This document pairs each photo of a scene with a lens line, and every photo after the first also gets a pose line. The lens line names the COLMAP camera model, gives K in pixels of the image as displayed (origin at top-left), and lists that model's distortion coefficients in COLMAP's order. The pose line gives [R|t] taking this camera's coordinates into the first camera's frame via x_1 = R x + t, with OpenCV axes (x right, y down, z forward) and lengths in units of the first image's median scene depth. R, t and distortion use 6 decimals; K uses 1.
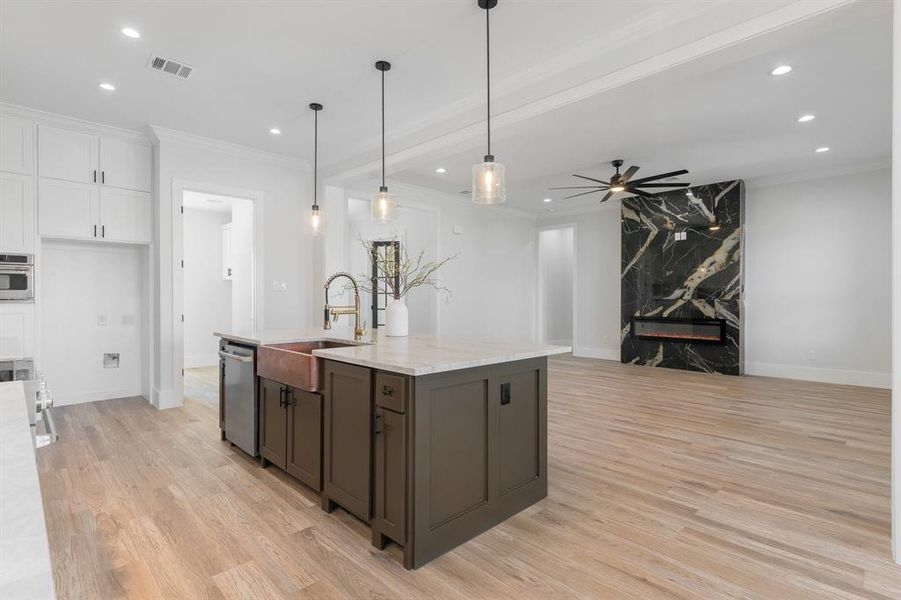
lens RADIAL K [[443.7, 0, 450.5], [0, 443.7, 300.0], [0, 0, 1]] dist [0.000809, -0.000133]
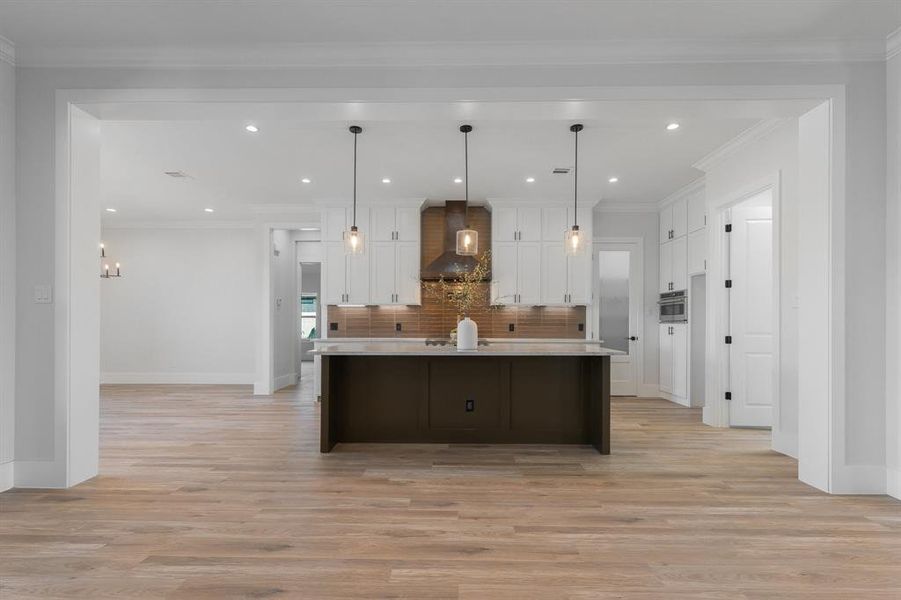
lens RADIAL K [[413.5, 0, 448.9], [0, 413.5, 323.9], [0, 0, 1]] dist [-0.000744, -0.000143]
pose [[-0.712923, -0.001912, -0.701240, 0.336427], [-0.008192, 0.999951, 0.005603, 0.004872], [0.701195, 0.009739, -0.712903, 0.874575]]
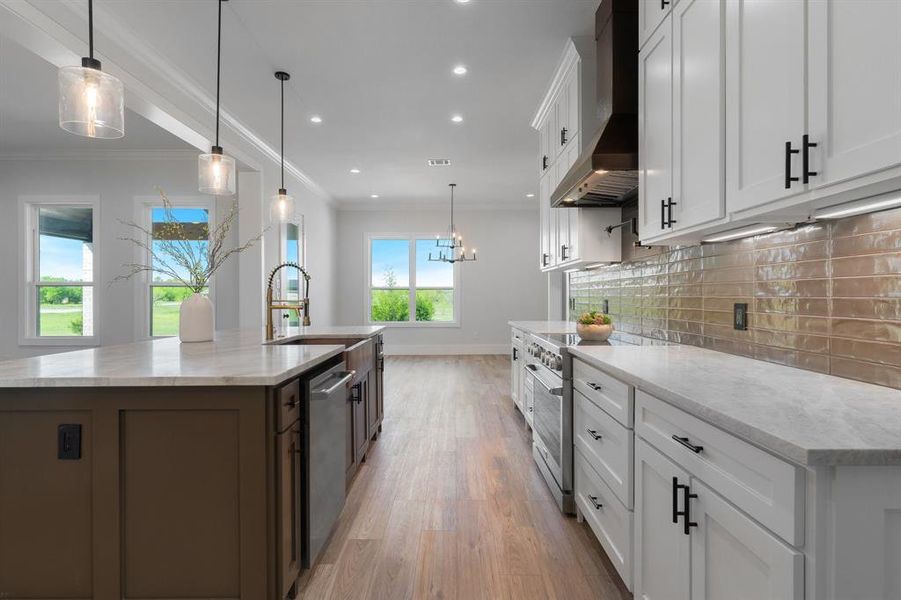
lens RADIAL K [[471.8, 0, 450.5], [0, 471.8, 300.0], [0, 0, 1]] dist [-0.014952, -0.000586]
pose [[-0.713305, -0.004452, 0.700840, -0.498979], [0.007113, 0.999882, 0.013591, 0.001377], [-0.700818, 0.014680, -0.713189, 0.638452]]
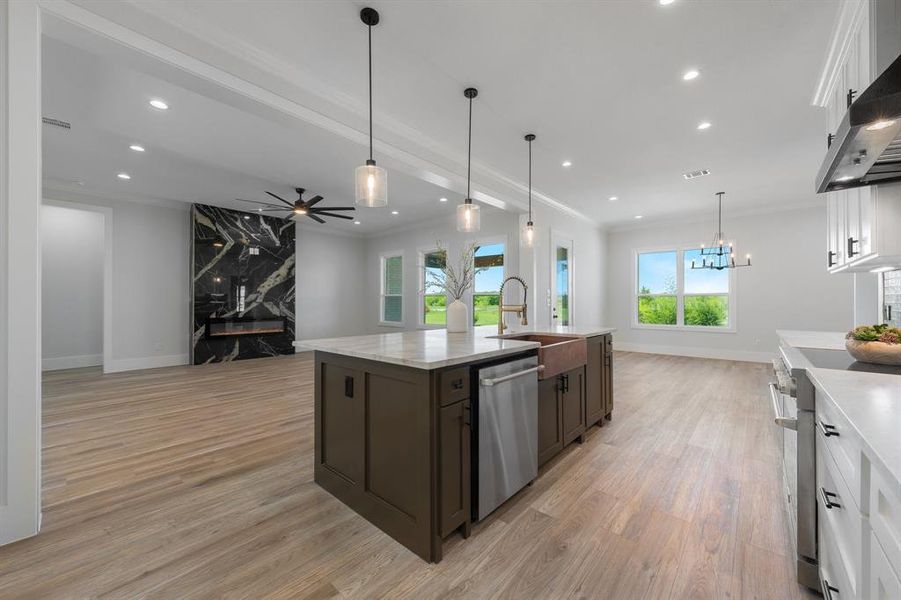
lens RADIAL K [[341.5, 0, 450.5], [0, 341.5, 300.0], [0, 0, 1]] dist [0.000490, 0.000059]
pose [[-0.067899, 0.006315, 0.997672, -0.497251], [0.006949, 0.999959, -0.005856, 0.002260], [-0.997668, 0.006535, -0.067940, 0.542787]]
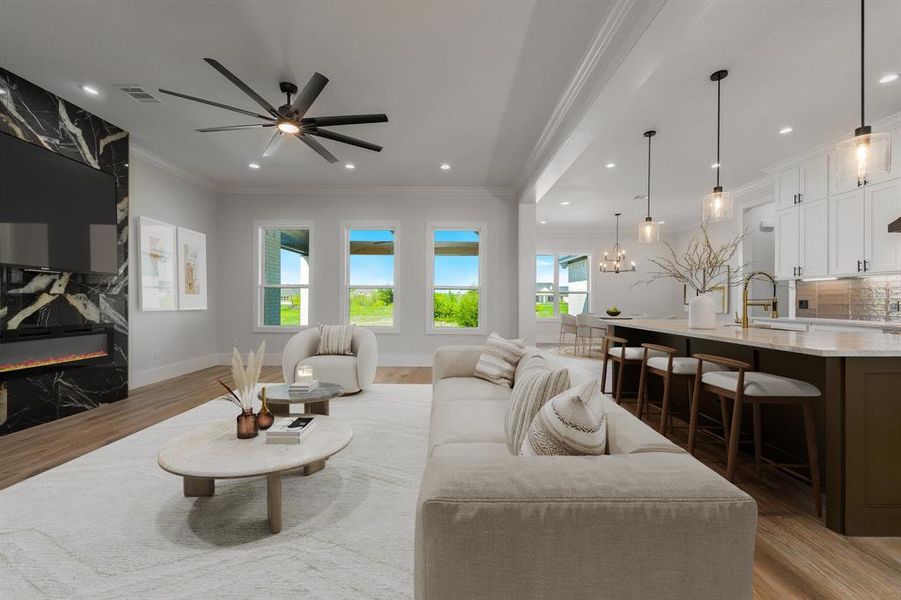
lens RADIAL K [[365.8, 0, 450.5], [0, 365.8, 300.0], [0, 0, 1]] dist [-0.000948, -0.000075]
pose [[-0.709368, -0.003945, 0.704827, -0.154416], [0.000915, 0.999978, 0.006518, 0.004108], [-0.704837, 0.005269, -0.709349, 1.017302]]
